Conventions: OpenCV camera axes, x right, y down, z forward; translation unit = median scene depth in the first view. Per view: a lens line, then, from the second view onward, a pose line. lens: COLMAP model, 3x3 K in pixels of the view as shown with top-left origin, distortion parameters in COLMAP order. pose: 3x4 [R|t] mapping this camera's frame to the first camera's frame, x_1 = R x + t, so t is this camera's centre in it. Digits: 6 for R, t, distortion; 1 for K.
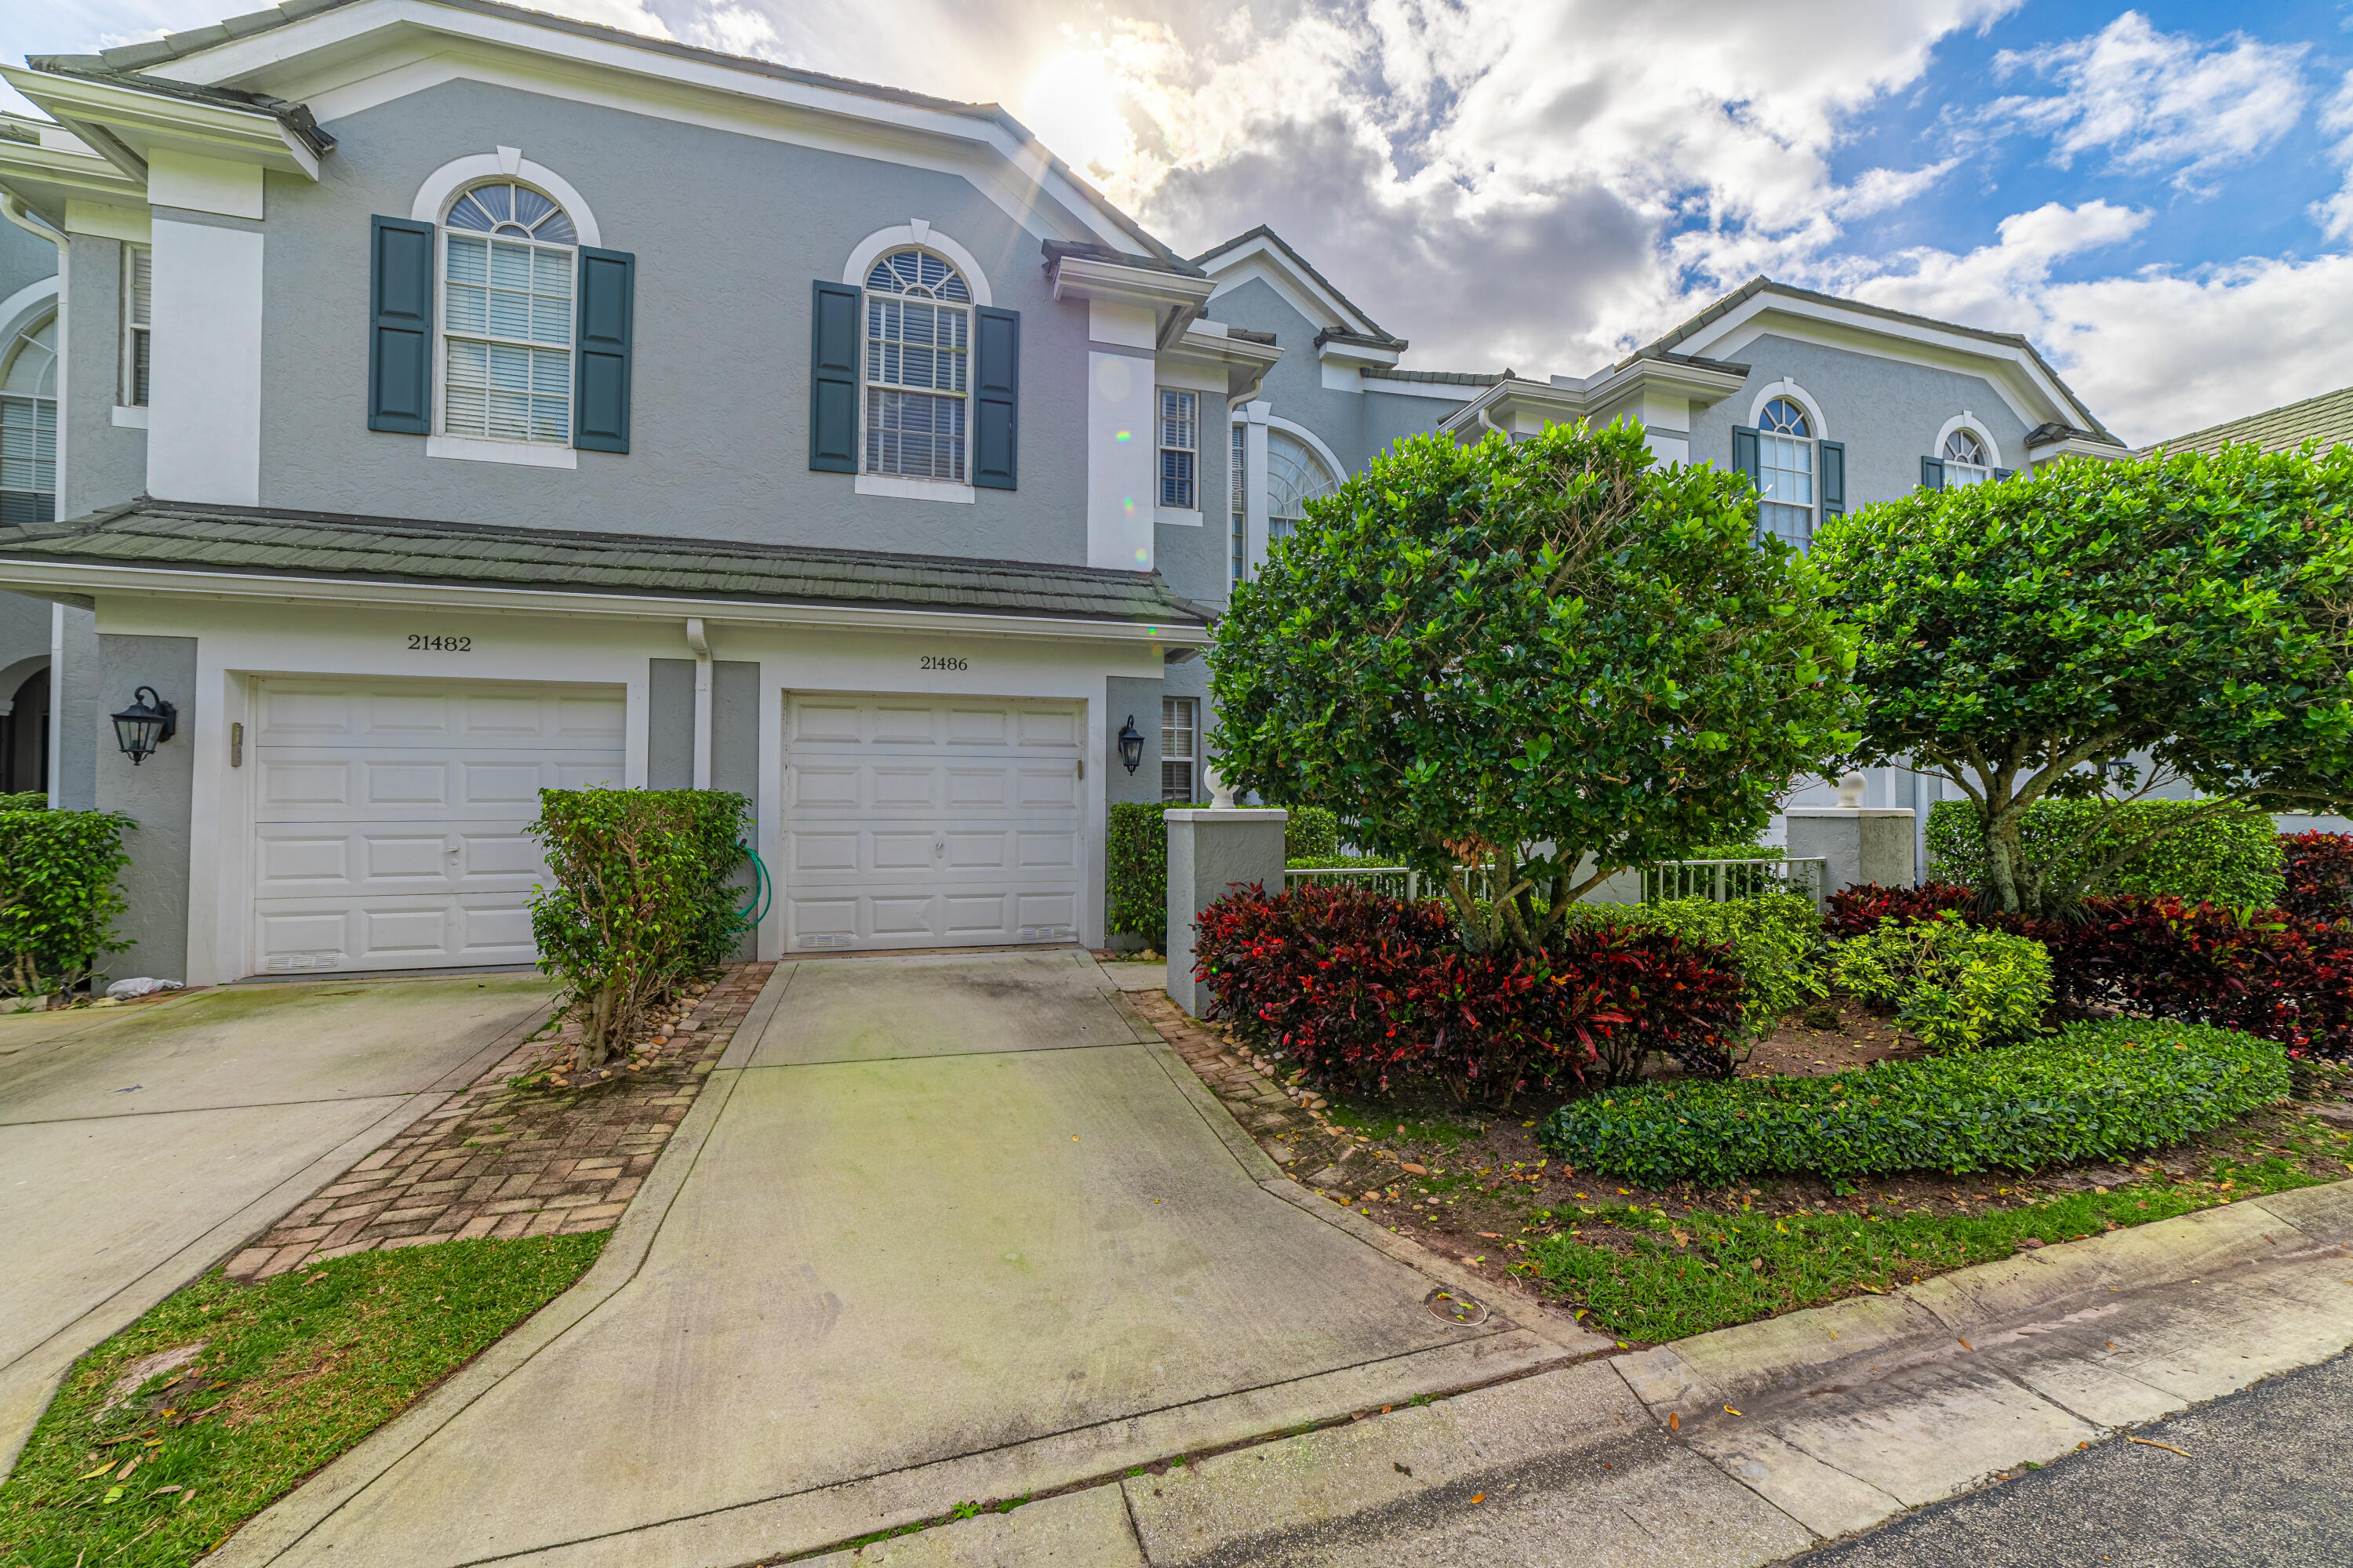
lens RADIAL K [[895.6, 0, 1196.5], [0, 895.6, 773.3], [0, 0, 1]] dist [-0.023183, 0.009561]
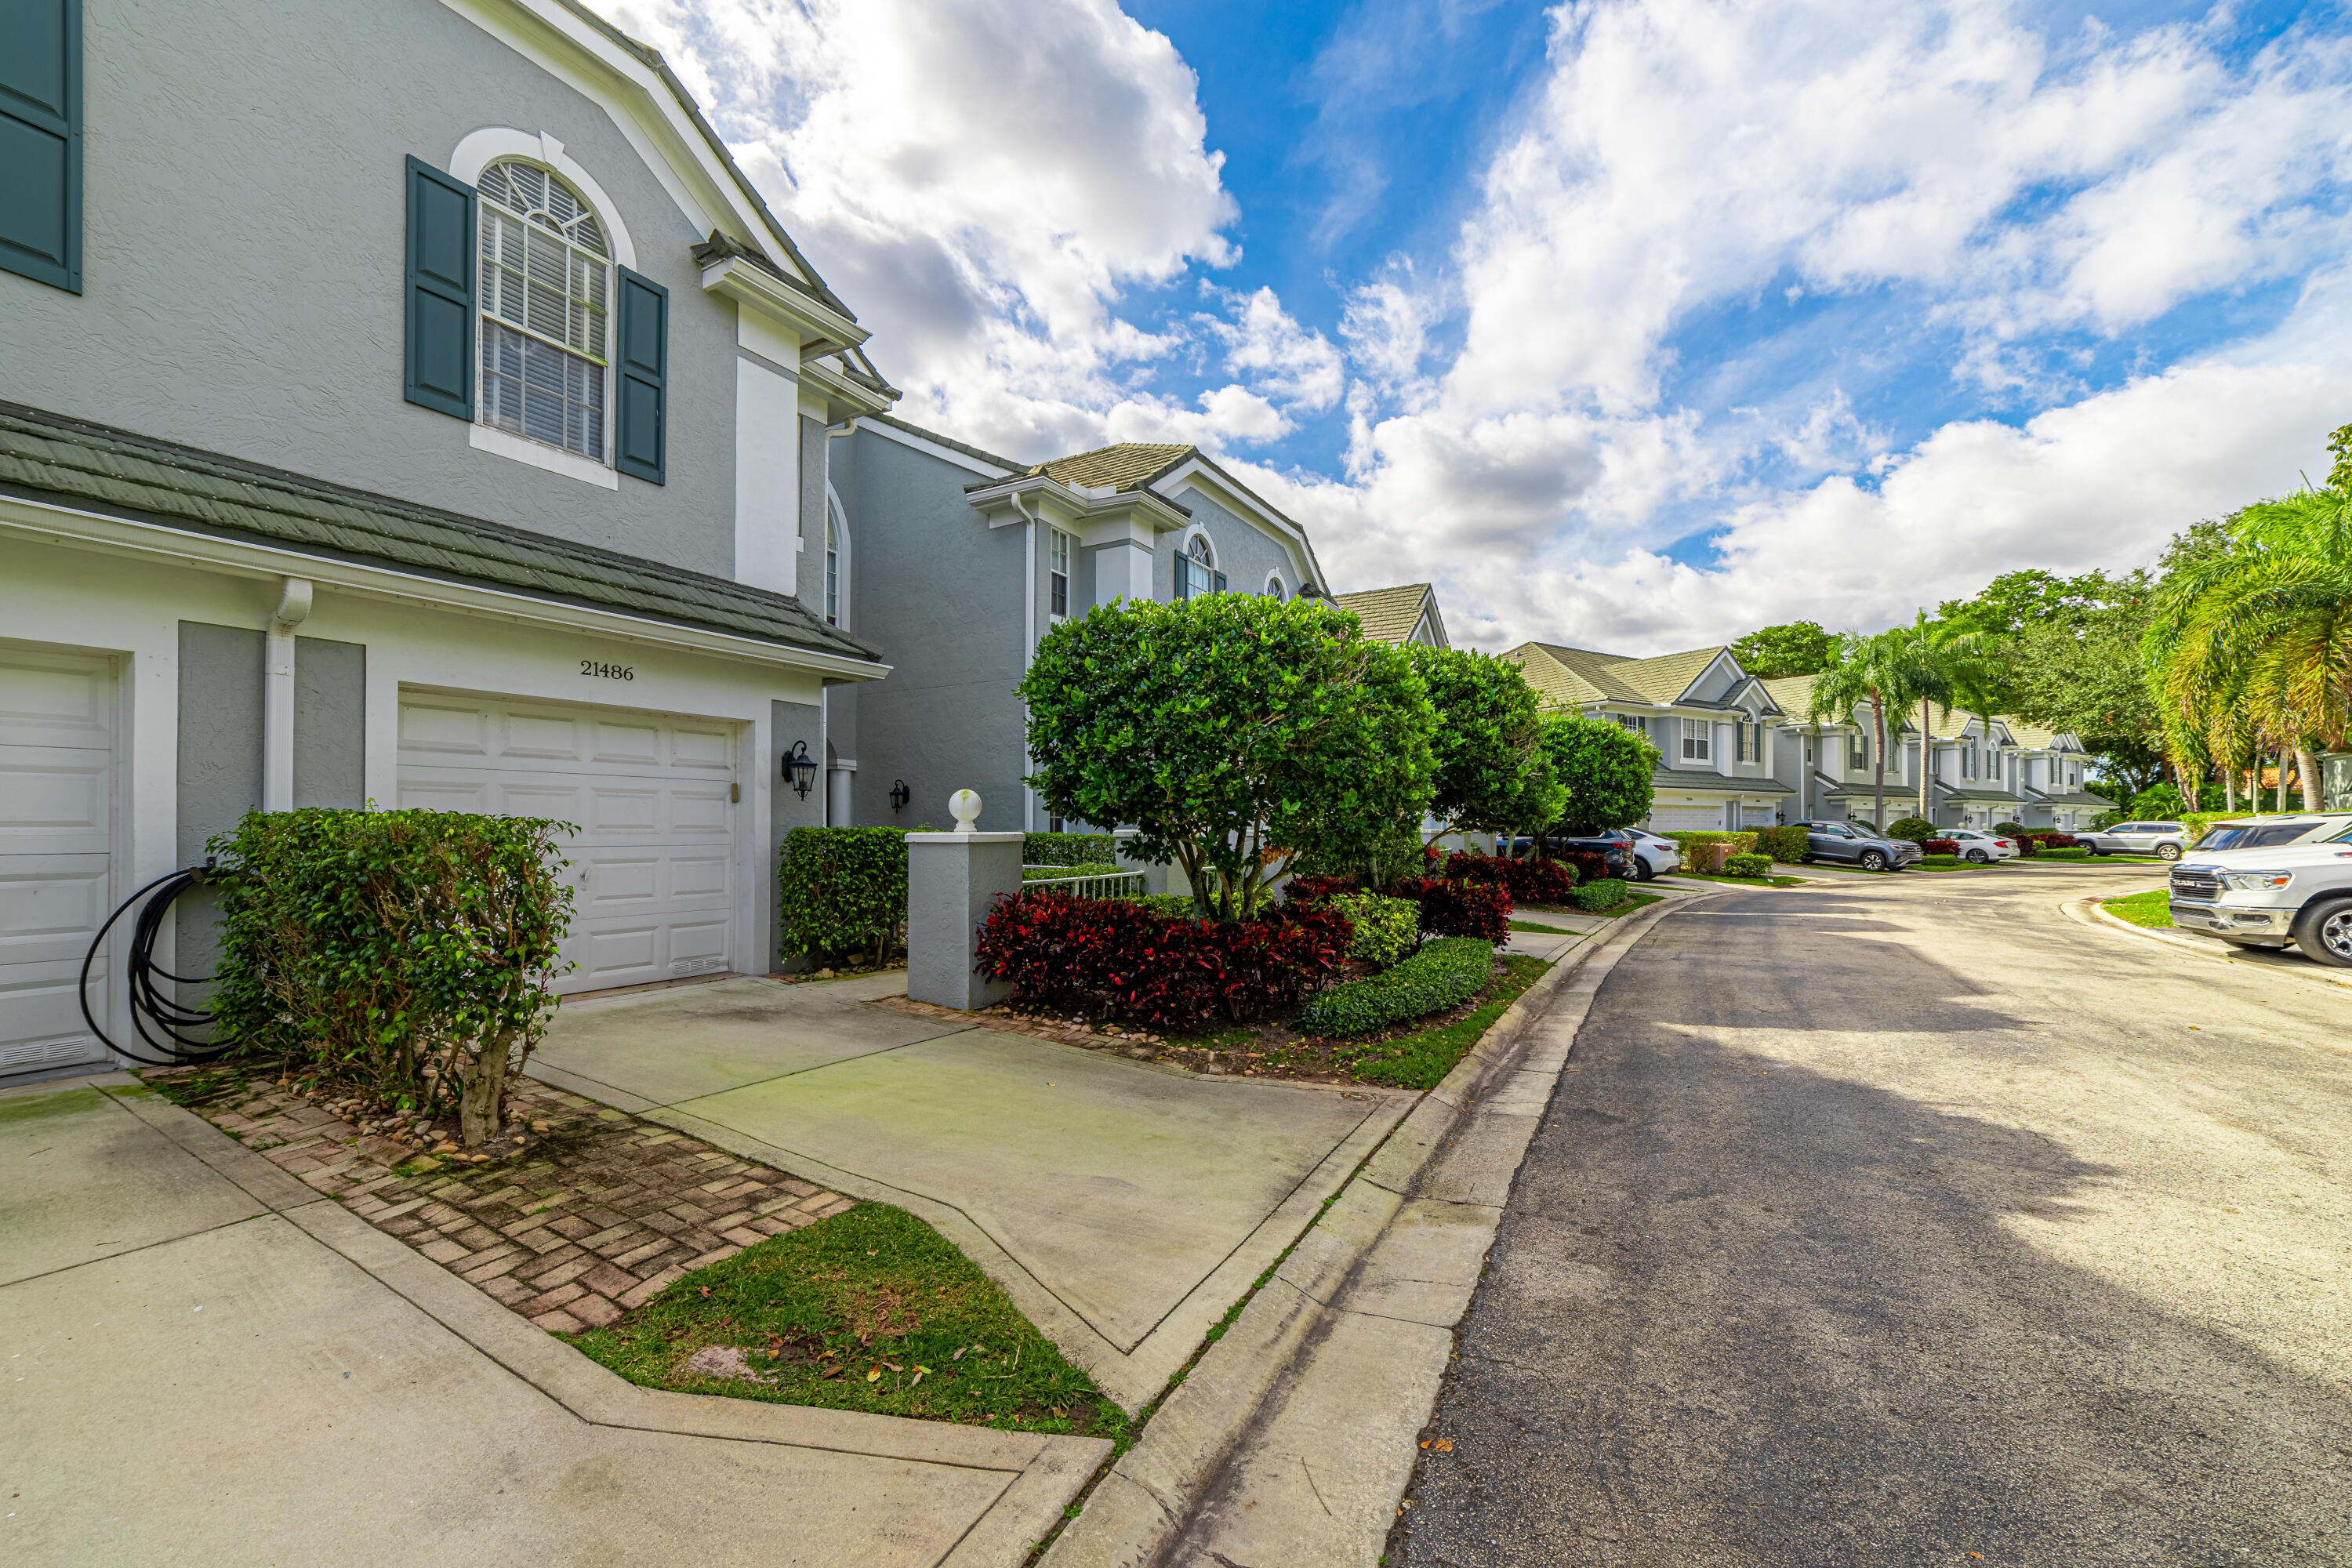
lens RADIAL K [[911.3, 0, 1186.5], [0, 911.3, 797.2], [0, 0, 1]] dist [-0.020368, 0.008048]
pose [[0.728797, 0.020963, 0.684409, -0.804092], [-0.021243, 0.999742, -0.008000, -0.002423], [-0.684401, -0.008708, 0.729054, -0.085400]]
